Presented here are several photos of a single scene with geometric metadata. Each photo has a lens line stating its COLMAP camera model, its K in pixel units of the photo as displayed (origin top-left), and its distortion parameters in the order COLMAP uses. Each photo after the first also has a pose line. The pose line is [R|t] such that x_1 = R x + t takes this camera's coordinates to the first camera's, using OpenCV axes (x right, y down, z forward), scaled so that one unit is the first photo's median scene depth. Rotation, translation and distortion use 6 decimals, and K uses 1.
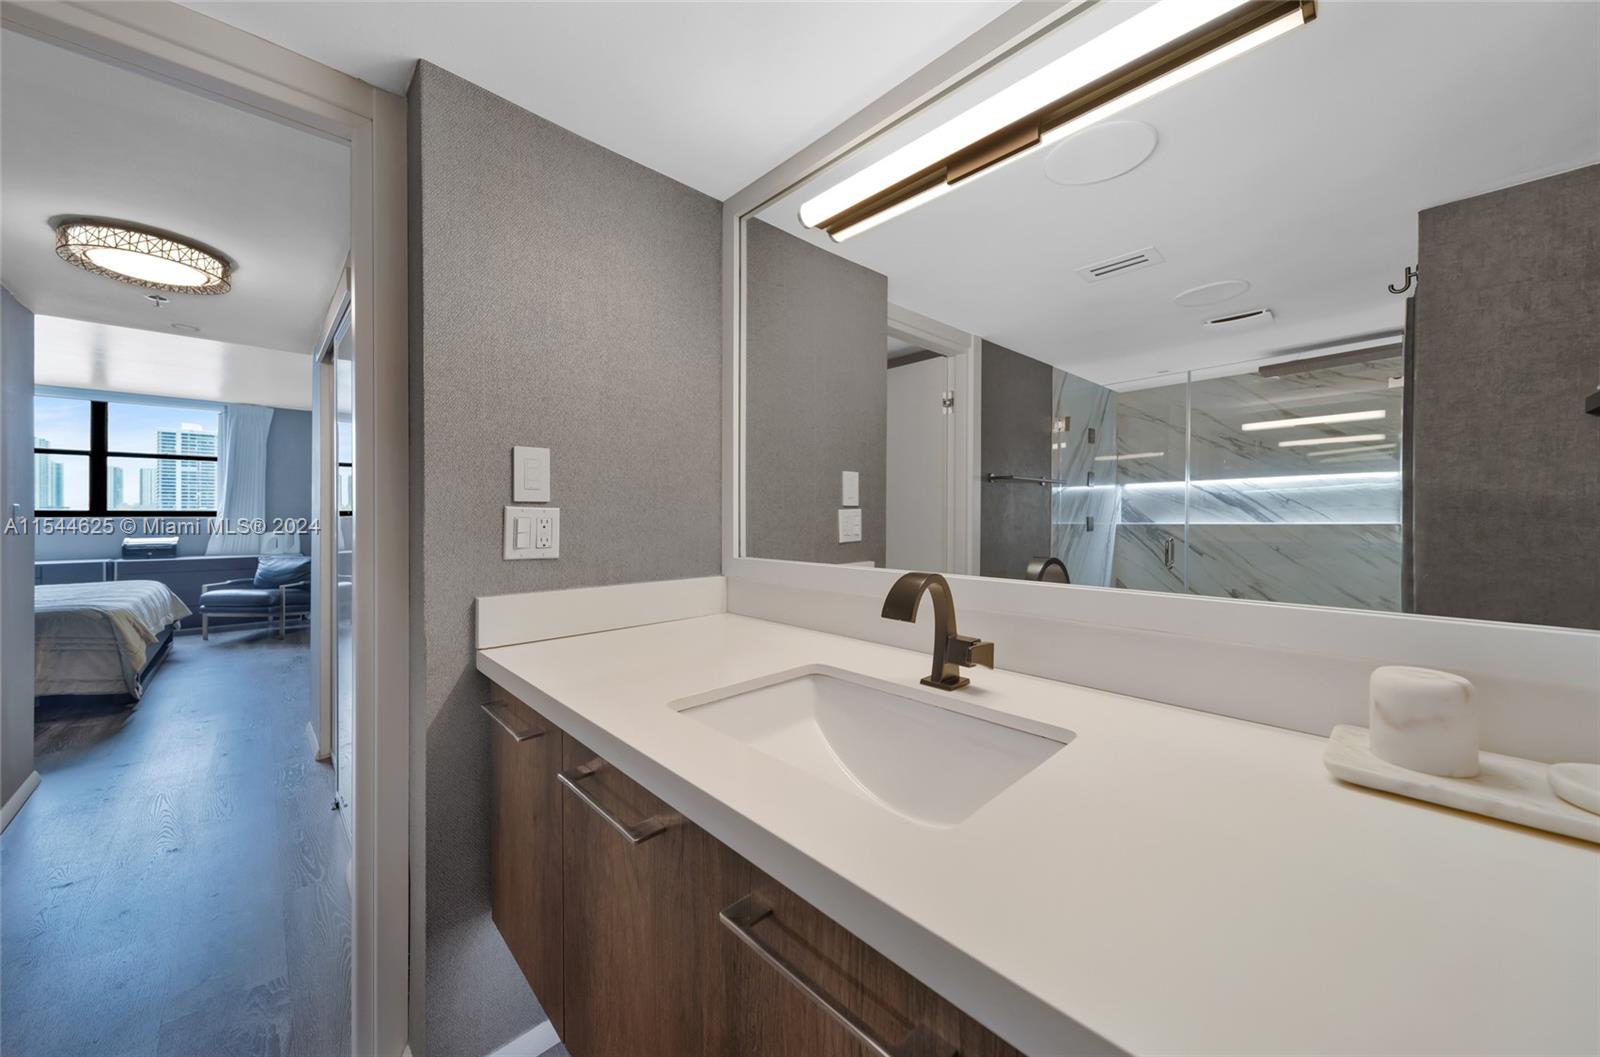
lens RADIAL K [[570.3, 0, 797.0], [0, 570.3, 513.6], [0, 0, 1]] dist [0.000020, -0.000017]
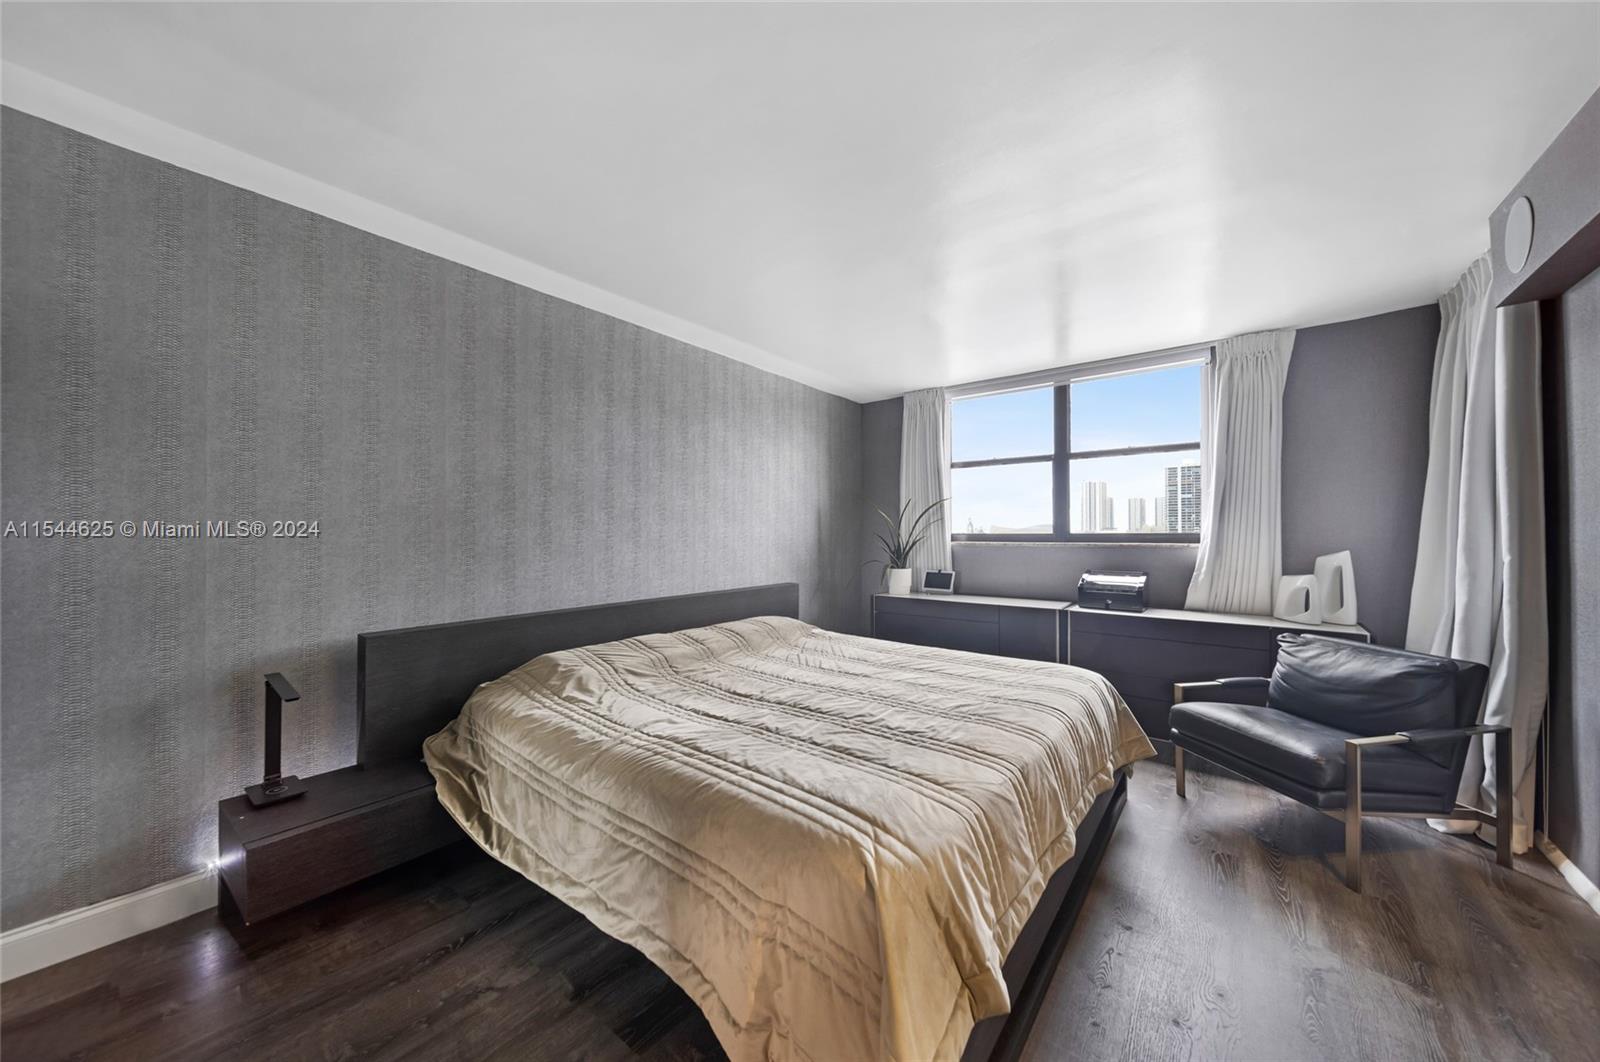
lens RADIAL K [[554.1, 0, 800.7], [0, 554.1, 524.3], [0, 0, 1]] dist [-0.001423, -0.000398]
pose [[0.144353, -0.015648, -0.989403, -0.557977], [-0.001421, 0.999871, -0.016021, -0.005400], [0.989525, 0.003719, 0.144312, 0.555882]]
